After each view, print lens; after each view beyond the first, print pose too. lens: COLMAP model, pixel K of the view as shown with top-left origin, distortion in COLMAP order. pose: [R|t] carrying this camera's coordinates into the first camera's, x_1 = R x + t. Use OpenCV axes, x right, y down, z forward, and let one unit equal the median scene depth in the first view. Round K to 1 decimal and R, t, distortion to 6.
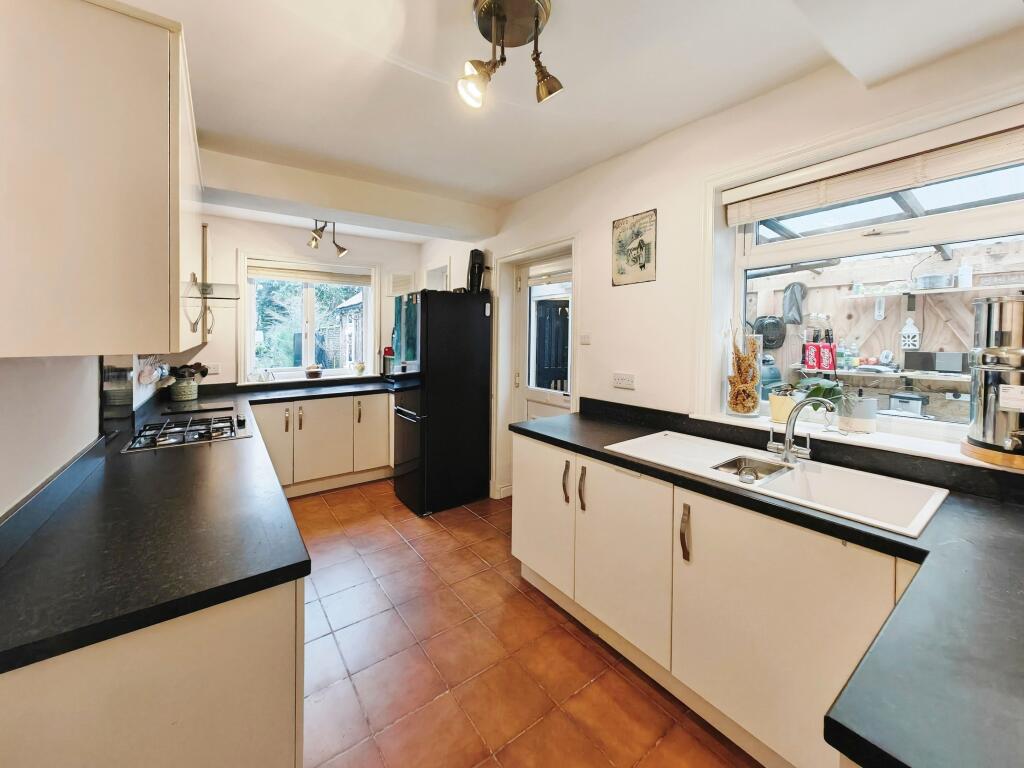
lens RADIAL K [[404.2, 0, 513.9], [0, 404.2, 334.0], [0, 0, 1]] dist [0.001506, 0.000095]
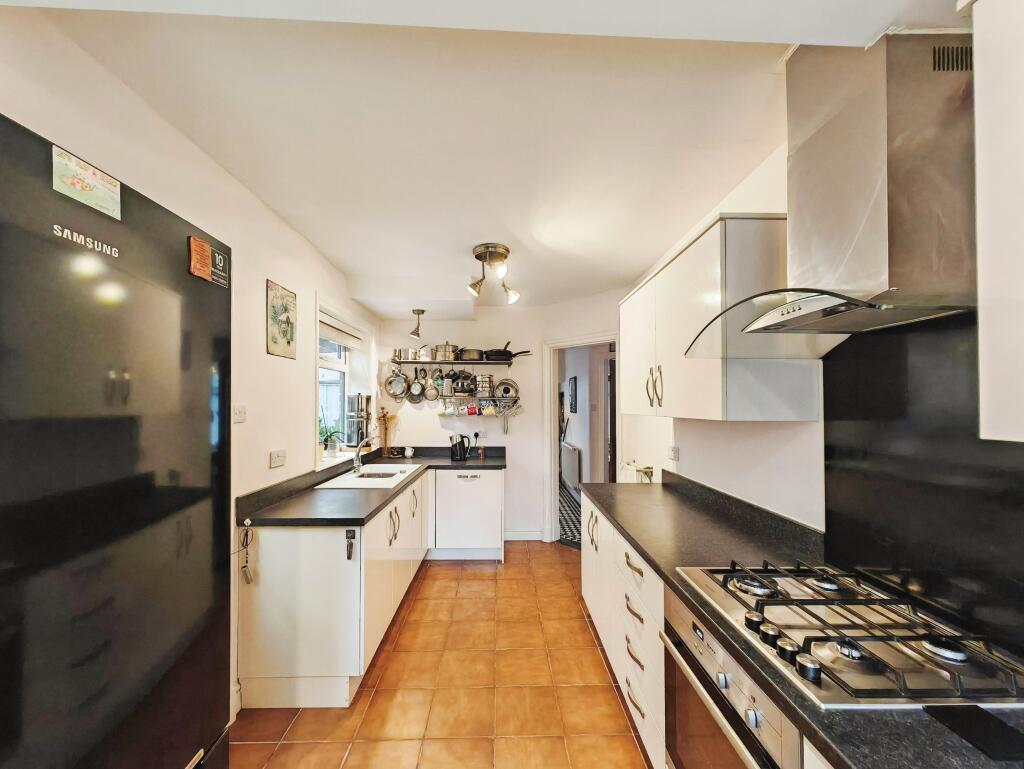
lens RADIAL K [[404.2, 0, 509.1], [0, 404.2, 404.7], [0, 0, 1]] dist [0.001506, 0.000095]
pose [[-0.817690, 0.001643, 0.575656, -0.731223], [0.001112, 0.999999, -0.001275, -0.006772], [-0.575657, -0.000402, -0.817691, 1.513311]]
